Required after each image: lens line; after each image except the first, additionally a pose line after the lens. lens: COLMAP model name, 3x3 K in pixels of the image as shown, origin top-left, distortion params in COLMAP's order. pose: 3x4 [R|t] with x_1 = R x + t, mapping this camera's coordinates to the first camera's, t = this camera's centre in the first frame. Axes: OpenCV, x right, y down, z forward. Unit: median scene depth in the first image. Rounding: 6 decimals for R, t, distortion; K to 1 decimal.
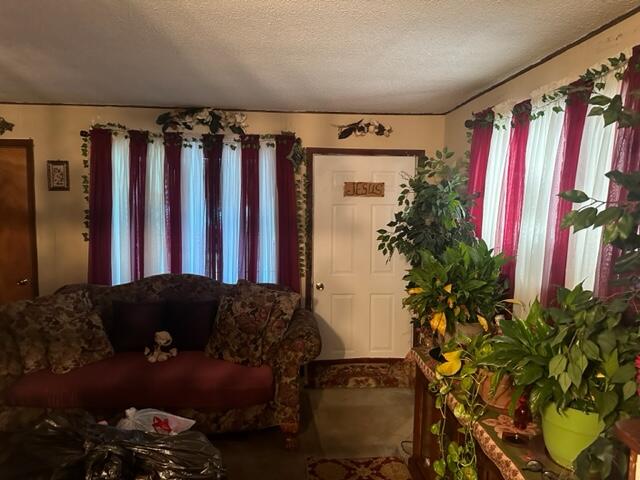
lens RADIAL K [[445.5, 0, 319.5], [0, 445.5, 238.6], [0, 0, 1]] dist [0.127470, -0.199265]
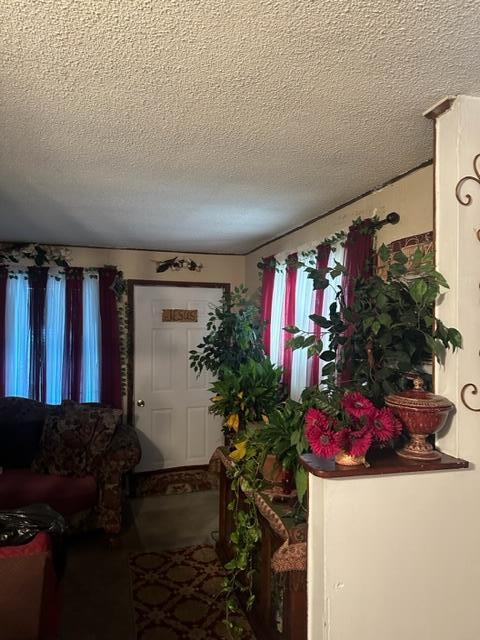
lens RADIAL K [[445.2, 0, 239.4], [0, 445.2, 323.3], [0, 0, 1]] dist [0.142260, -0.283026]
pose [[0.977563, -0.008281, 0.210479, 0.007973], [0.025059, 0.996703, -0.077175, 0.001797], [-0.209146, 0.080717, 0.974547, -0.164827]]
